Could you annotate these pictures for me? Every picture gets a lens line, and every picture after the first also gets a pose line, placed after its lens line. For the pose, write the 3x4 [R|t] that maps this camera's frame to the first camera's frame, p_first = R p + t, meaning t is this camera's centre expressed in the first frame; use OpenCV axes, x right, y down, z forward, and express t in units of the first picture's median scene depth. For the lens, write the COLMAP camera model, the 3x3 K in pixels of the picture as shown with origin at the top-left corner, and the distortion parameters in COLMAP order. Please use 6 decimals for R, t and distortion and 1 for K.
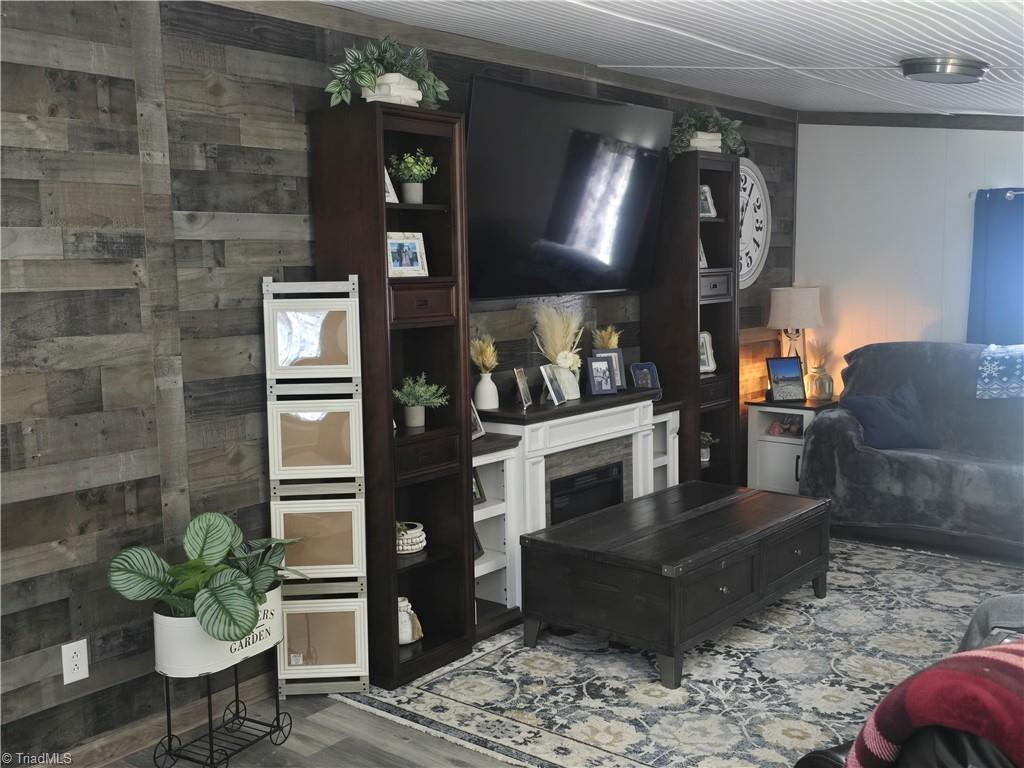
lens RADIAL K [[1042.4, 0, 479.2], [0, 1042.4, 391.8], [0, 0, 1]] dist [0.044181, 0.000000]
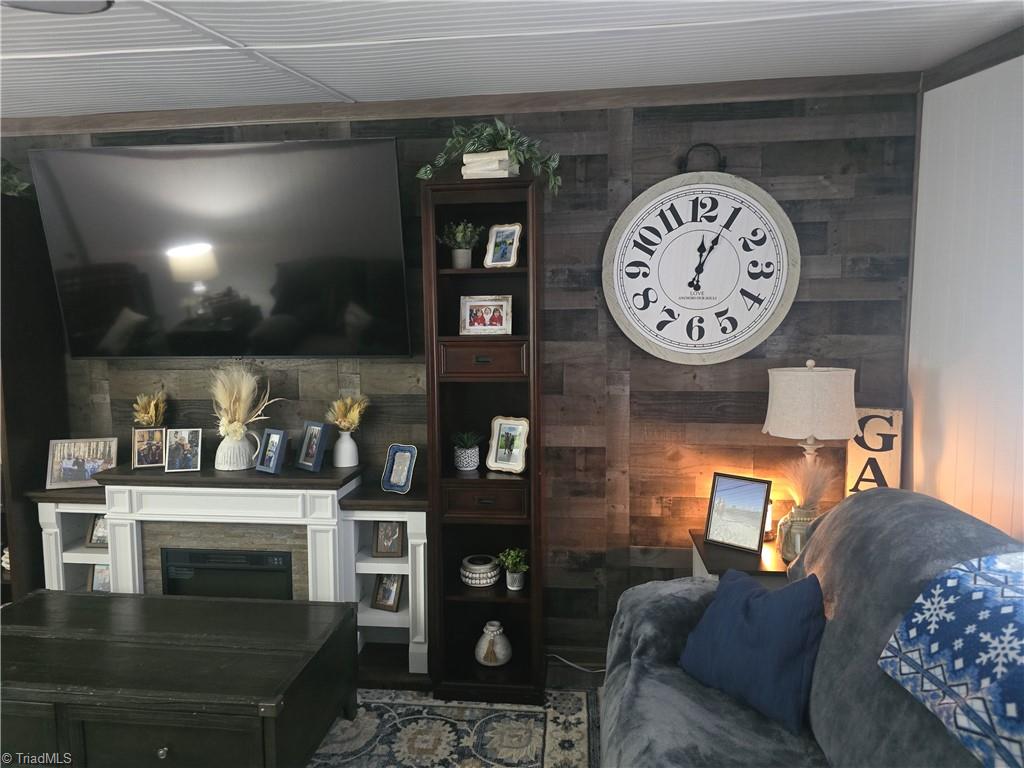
lens RADIAL K [[674.9, 0, 496.2], [0, 674.9, 380.9], [0, 0, 1]] dist [0.045899, -0.037534]
pose [[0.549819, 0.105226, -0.828629, 0.539438], [-0.101919, 0.993072, 0.058482, -0.099412], [0.829042, 0.052299, 0.556735, 0.637432]]
